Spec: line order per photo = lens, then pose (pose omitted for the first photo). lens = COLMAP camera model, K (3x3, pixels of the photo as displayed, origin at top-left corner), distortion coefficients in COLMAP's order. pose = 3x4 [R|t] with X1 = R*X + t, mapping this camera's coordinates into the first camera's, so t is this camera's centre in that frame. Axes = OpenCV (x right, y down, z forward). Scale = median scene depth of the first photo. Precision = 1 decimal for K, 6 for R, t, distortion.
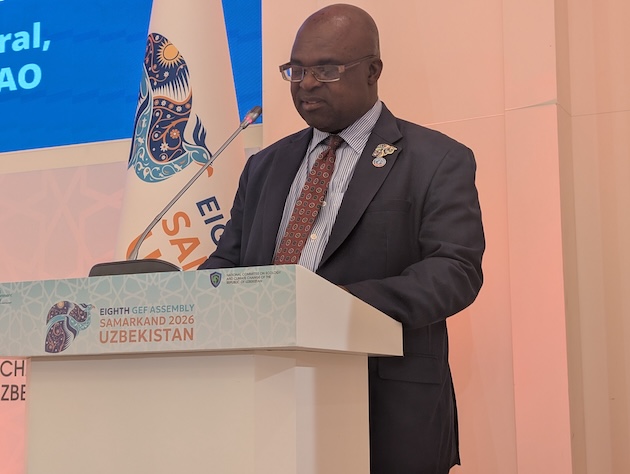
lens RADIAL K [[1058.0, 0, 314.7], [0, 1058.0, 236.8], [0, 0, 1]] dist [-0.022927, 0.000000]
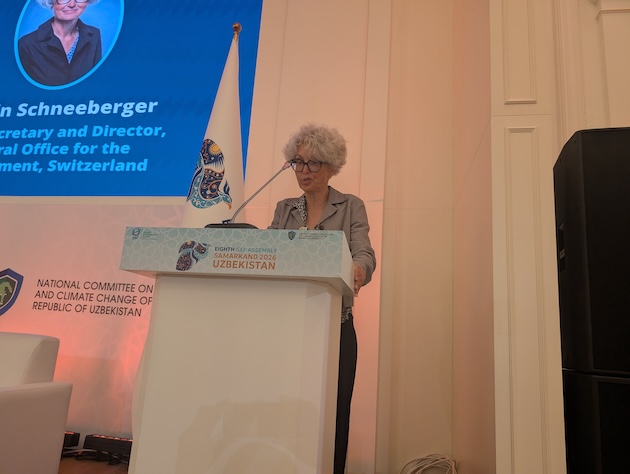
lens RADIAL K [[439.1, 0, 315.9], [0, 439.1, 238.3], [0, 0, 1]] dist [-0.002323, -0.000628]
pose [[0.975716, 0.120835, 0.182696, -0.172356], [-0.109201, 0.991373, -0.072488, 0.085759], [-0.189879, 0.050777, 0.980493, 0.278861]]
